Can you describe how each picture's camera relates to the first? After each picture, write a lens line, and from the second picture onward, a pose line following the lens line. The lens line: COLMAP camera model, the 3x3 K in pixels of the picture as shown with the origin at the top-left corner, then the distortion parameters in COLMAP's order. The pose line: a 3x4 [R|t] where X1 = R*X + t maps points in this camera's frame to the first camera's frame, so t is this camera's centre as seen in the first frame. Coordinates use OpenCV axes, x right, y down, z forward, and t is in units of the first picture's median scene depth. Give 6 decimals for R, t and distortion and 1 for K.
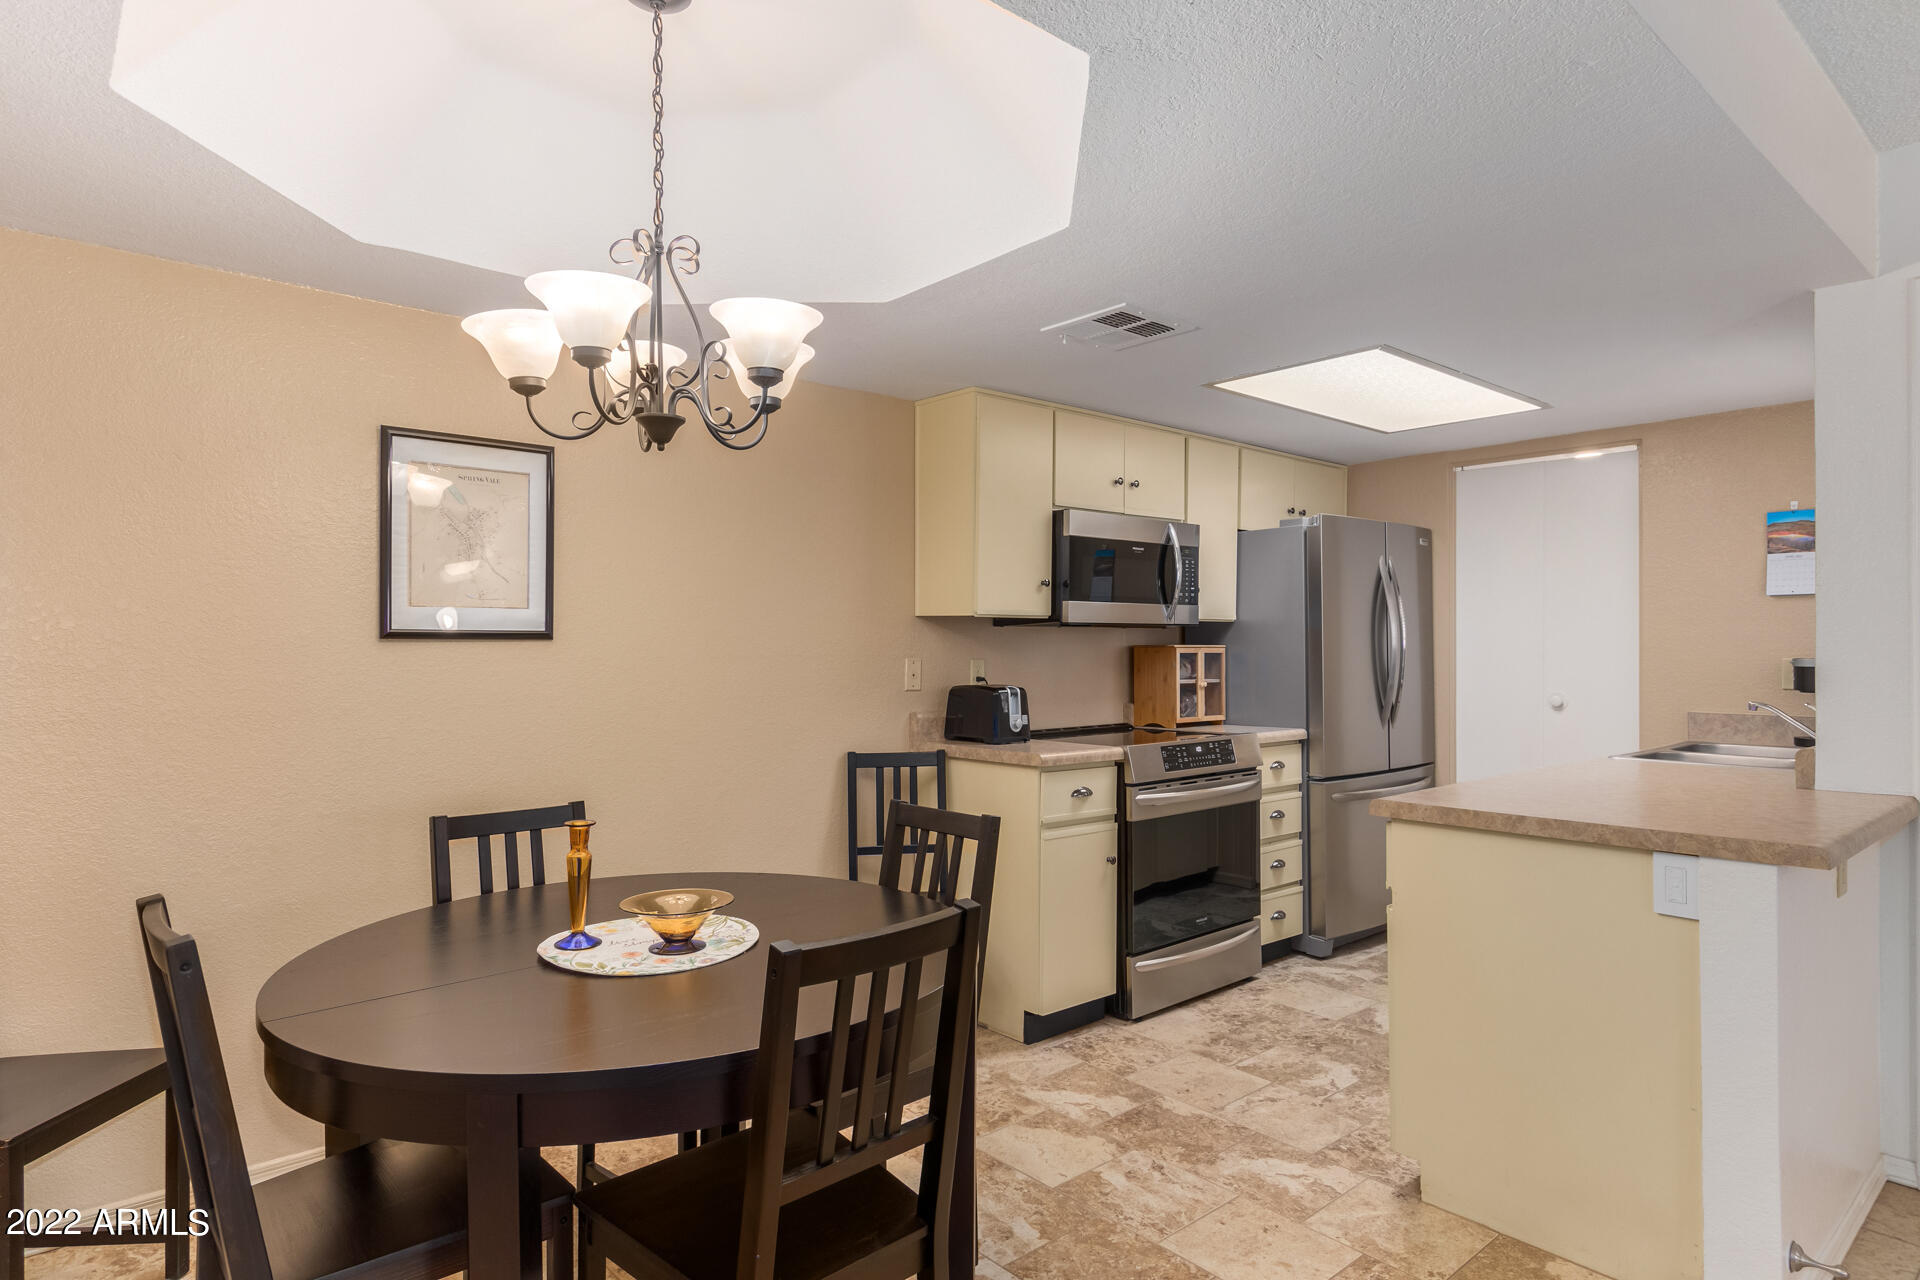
lens RADIAL K [[1068.3, 0, 974.2], [0, 1068.3, 646.2], [0, 0, 1]] dist [0.013811, 0.004182]
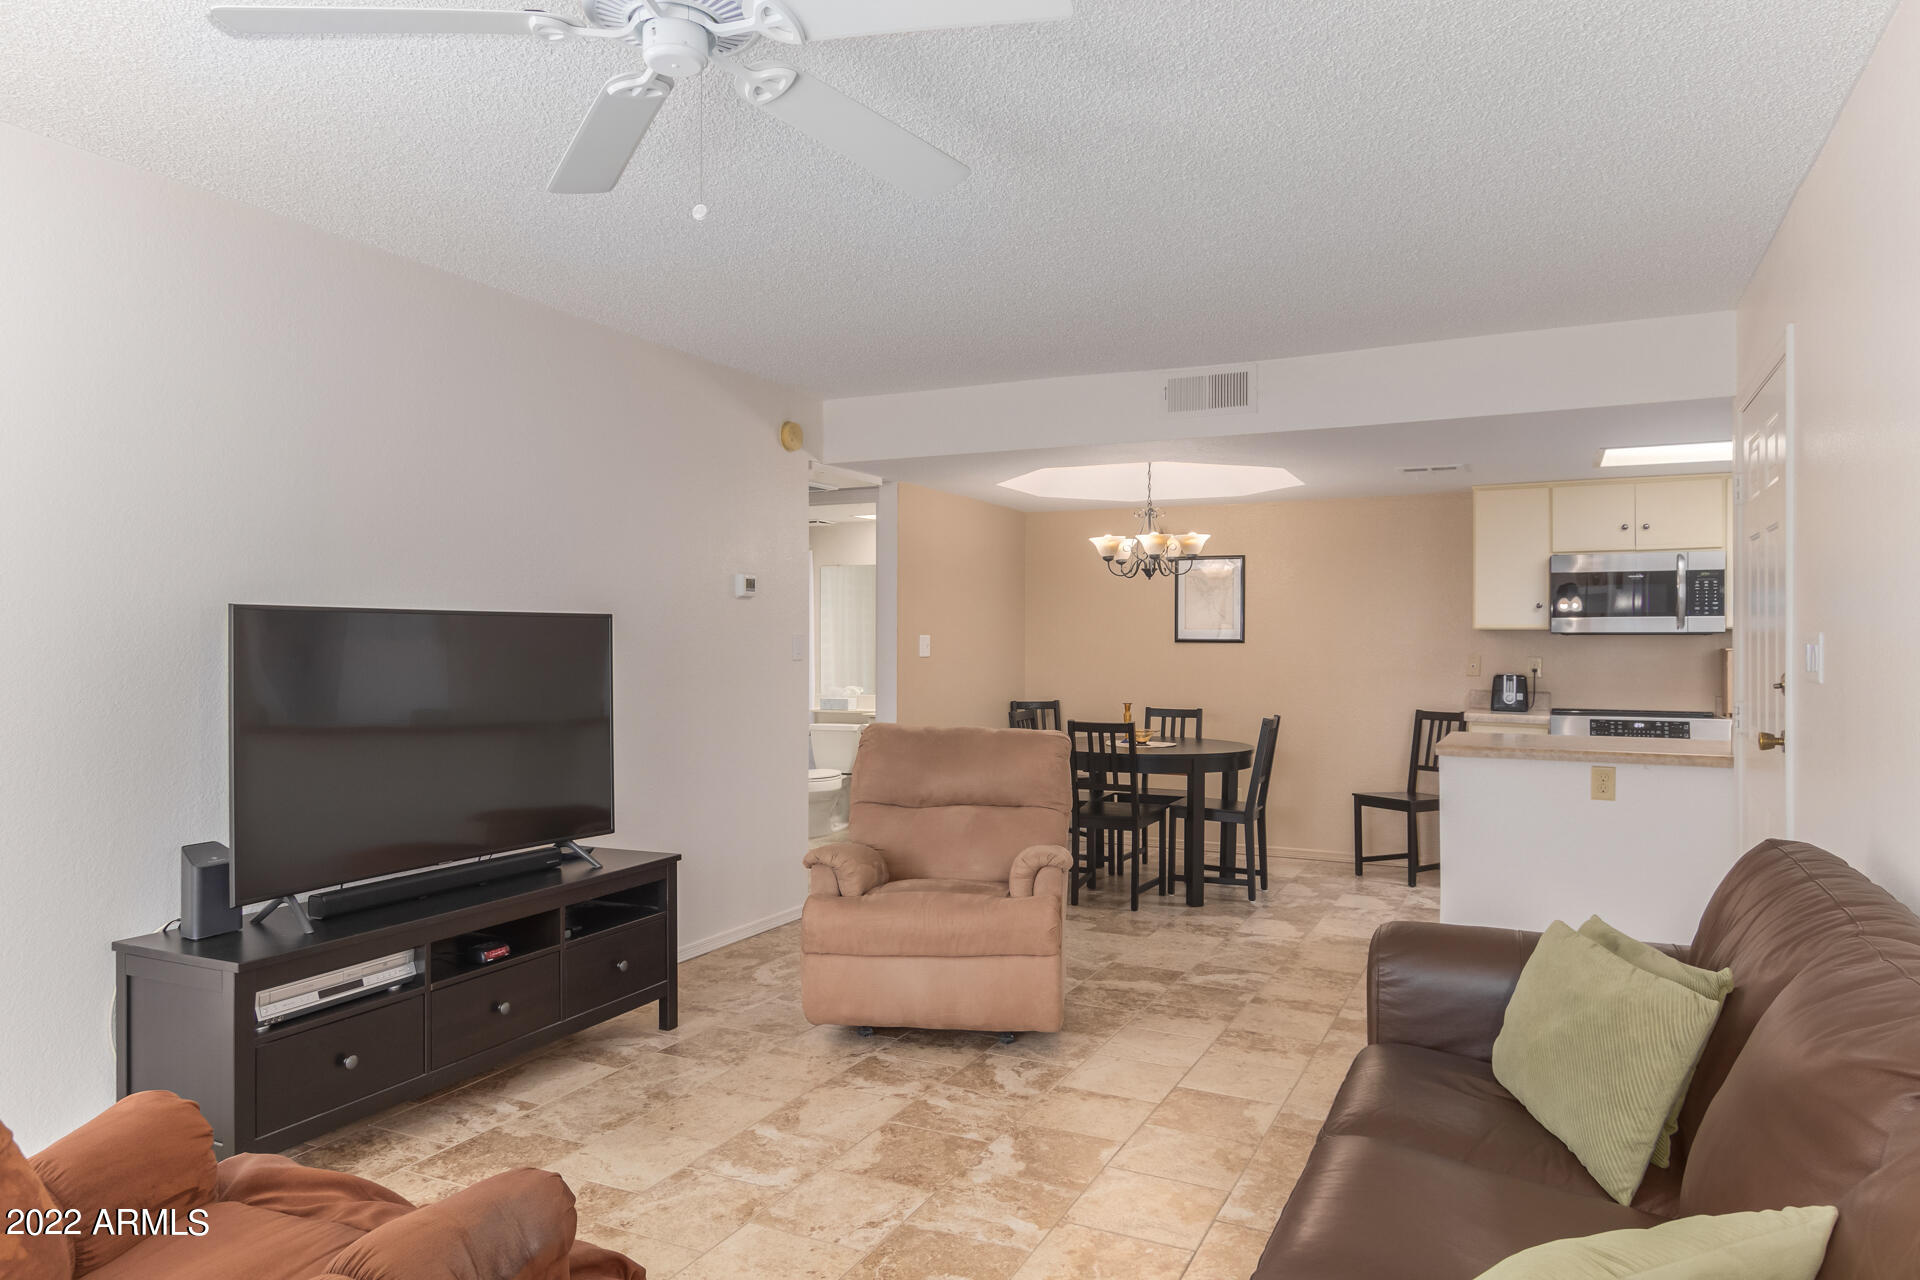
lens RADIAL K [[1288.9, 0, 950.4], [0, 1288.9, 638.4], [0, 0, 1]] dist [-0.005647, 0.000551]
pose [[0.373309, 0.002377, -0.927704, 1.319246], [-0.003905, 0.999992, 0.000991, -0.011493], [0.927699, 0.003253, 0.373316, -0.395605]]
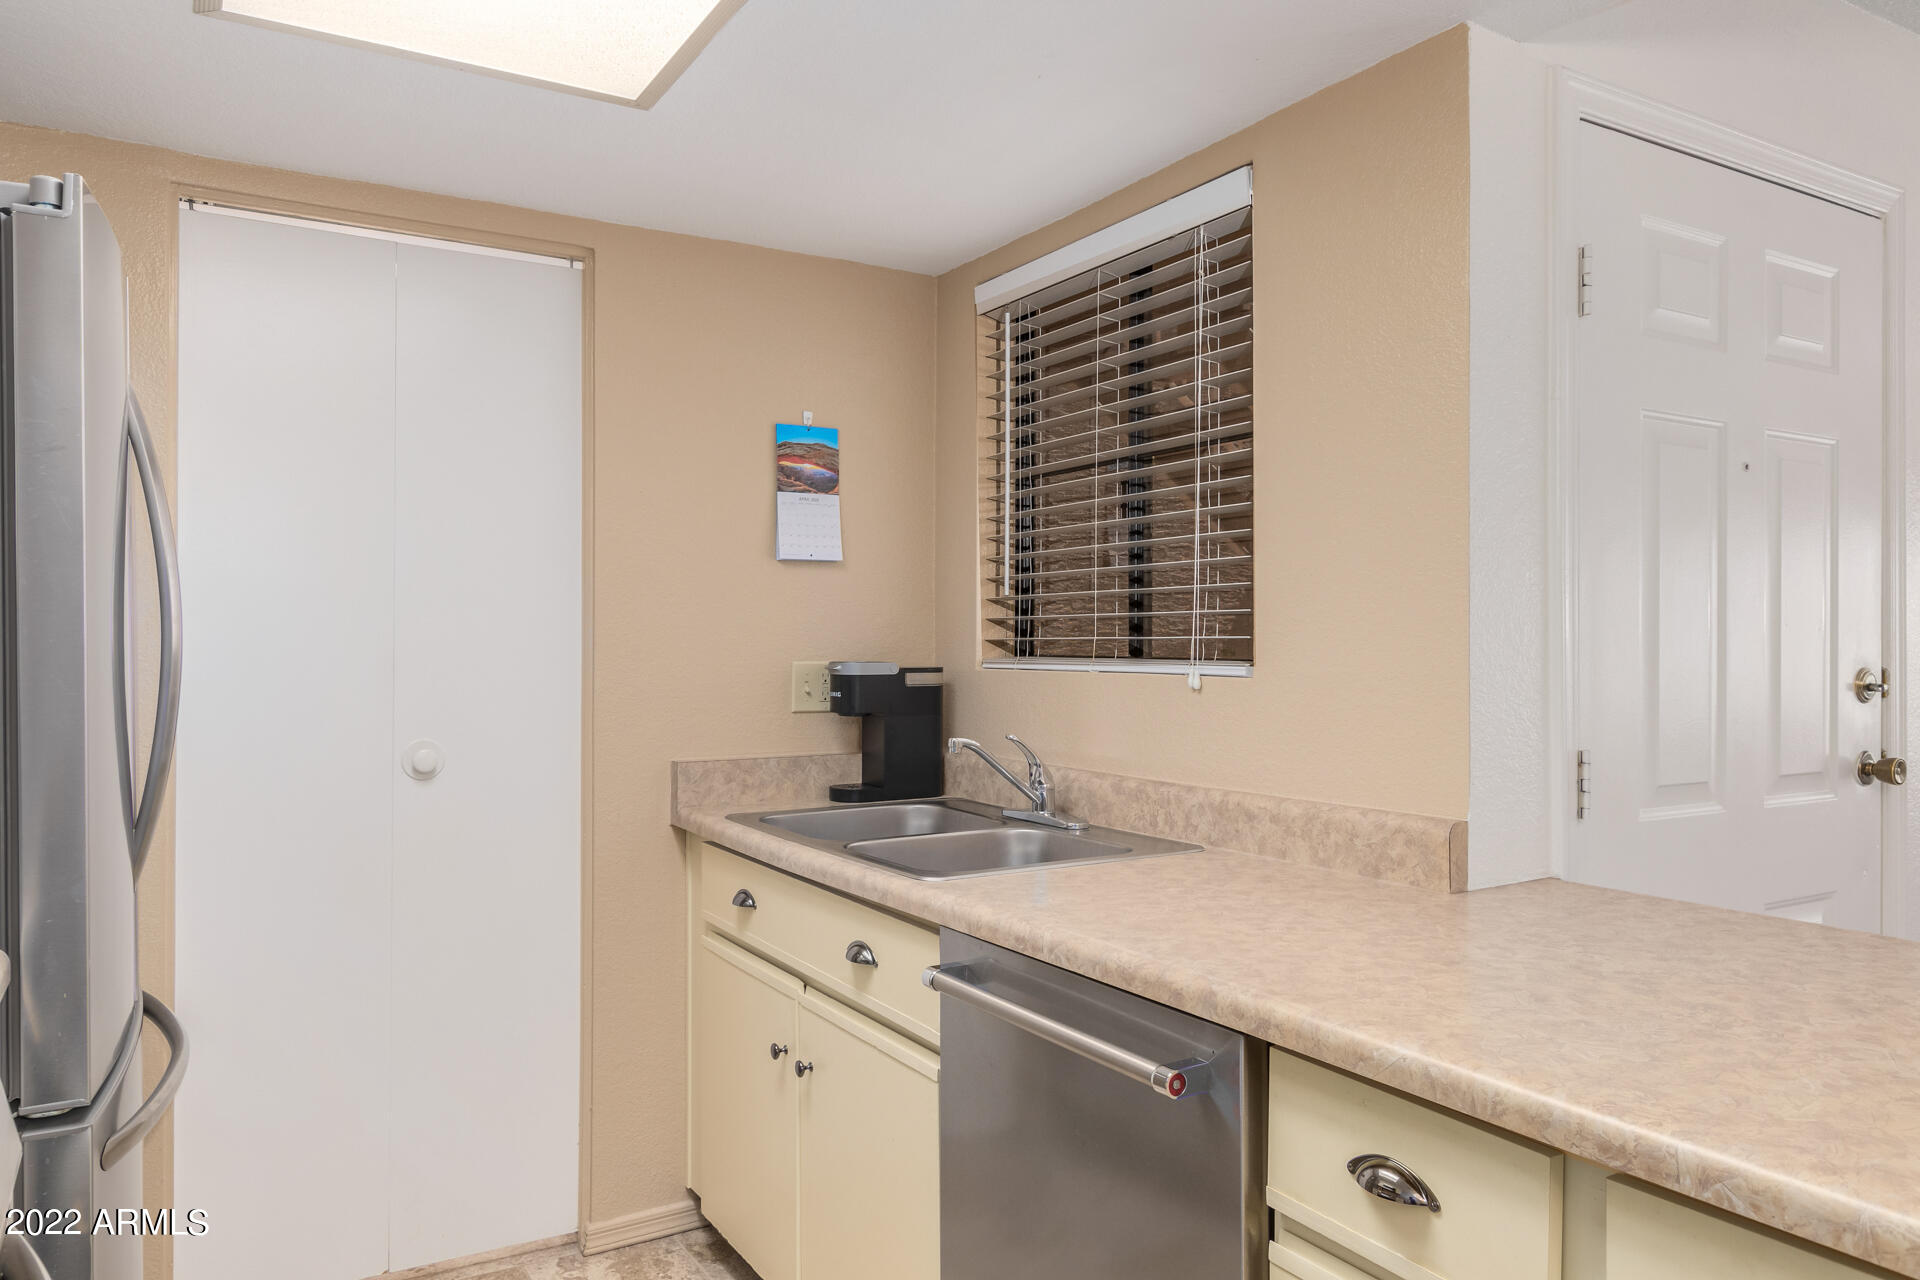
lens RADIAL K [[1315.2, 0, 964.0], [0, 1315.2, 632.1], [0, 0, 1]] dist [-0.003034, 0.003512]
pose [[0.187093, 0.007964, 0.982310, 0.027036], [0.000988, 0.999965, -0.008295, 0.000112], [-0.982342, 0.002522, 0.187079, 0.754510]]
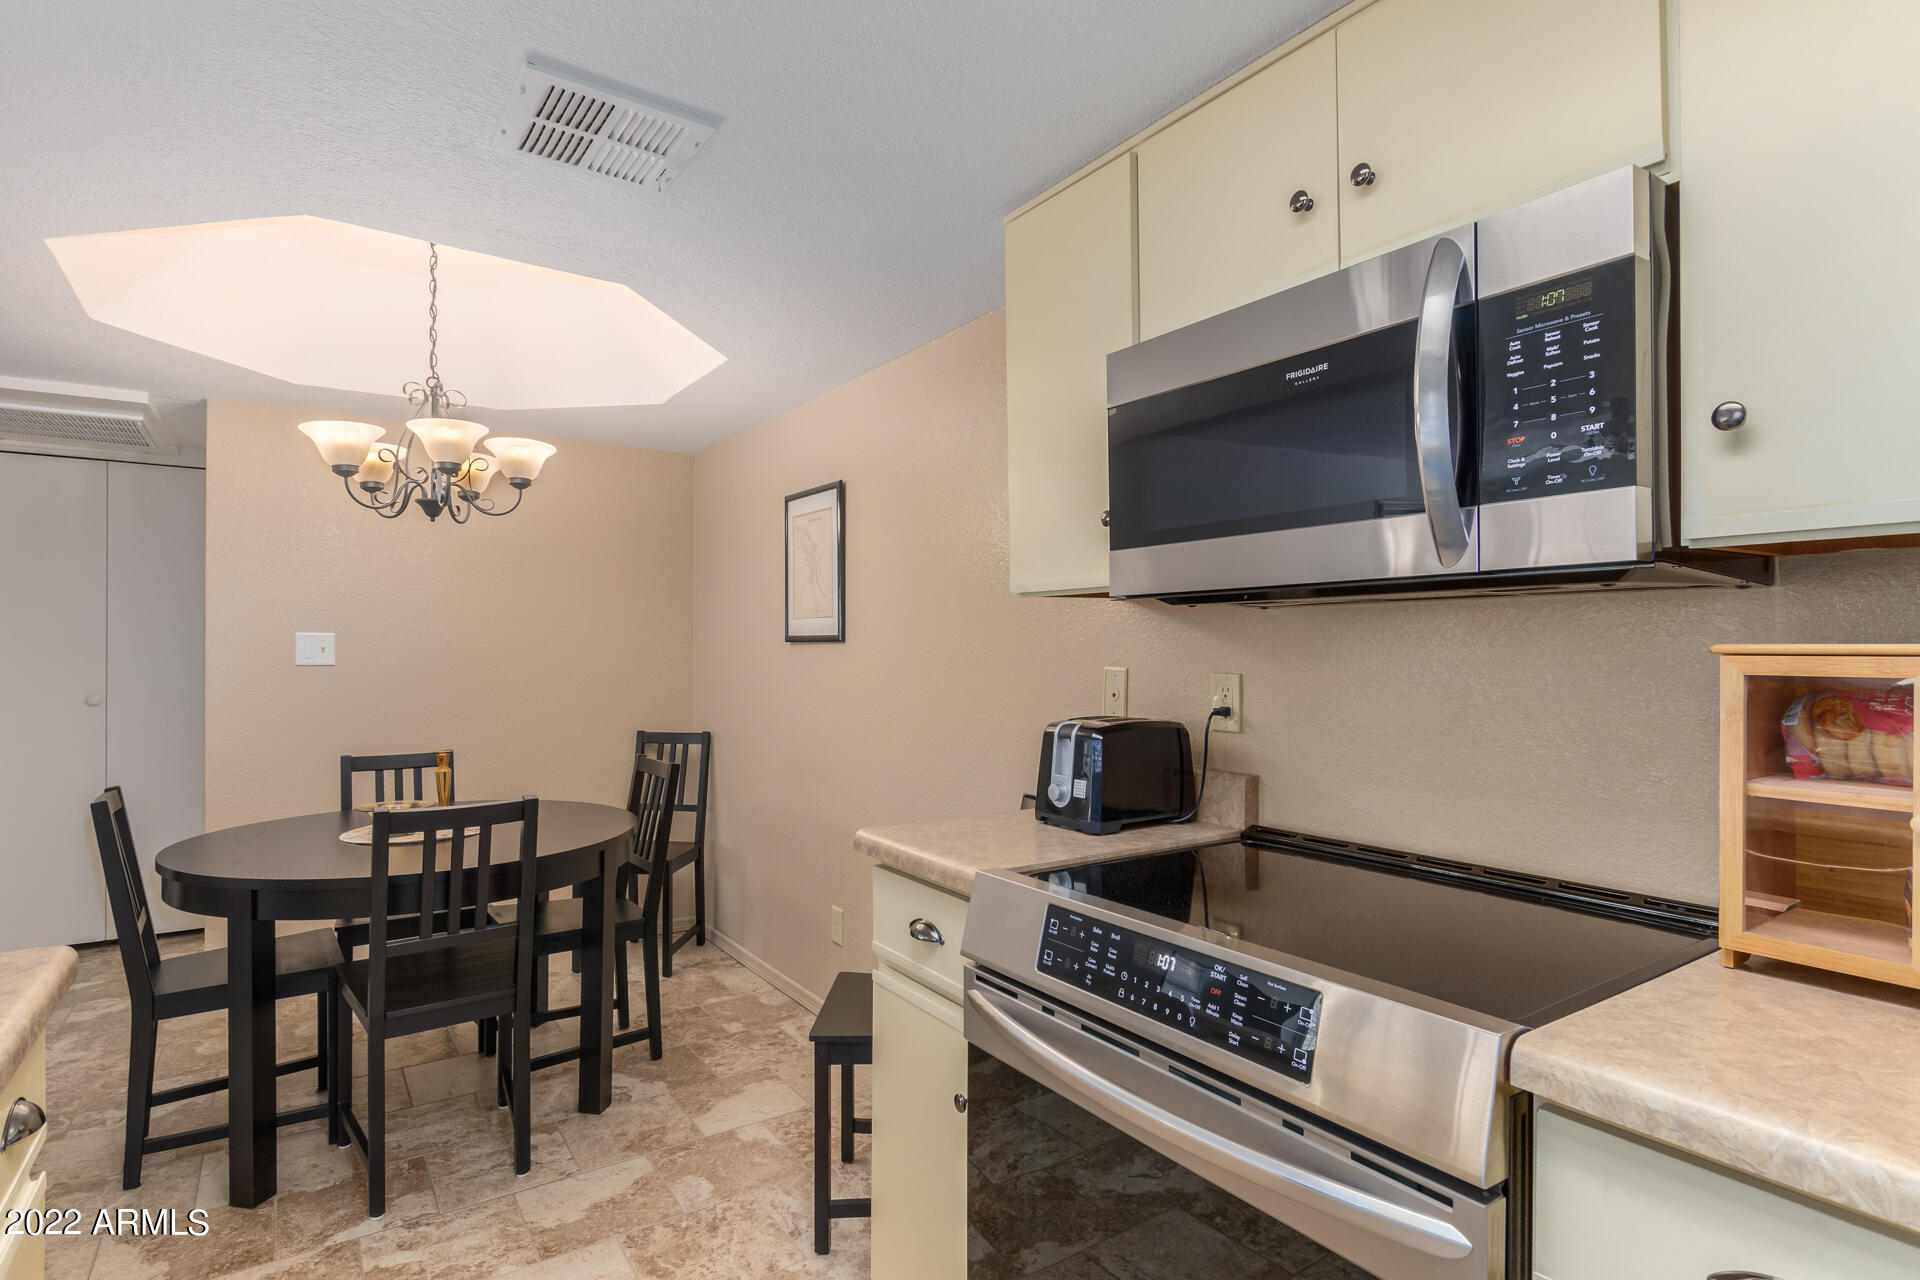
lens RADIAL K [[984.2, 0, 975.8], [0, 984.2, 651.5], [0, 0, 1]] dist [-0.003550, 0.000564]
pose [[-0.130819, 0.003696, -0.991399, 0.485367], [-0.001015, 0.999992, 0.003862, 0.000197], [0.991406, 0.001512, -0.130815, 0.927565]]
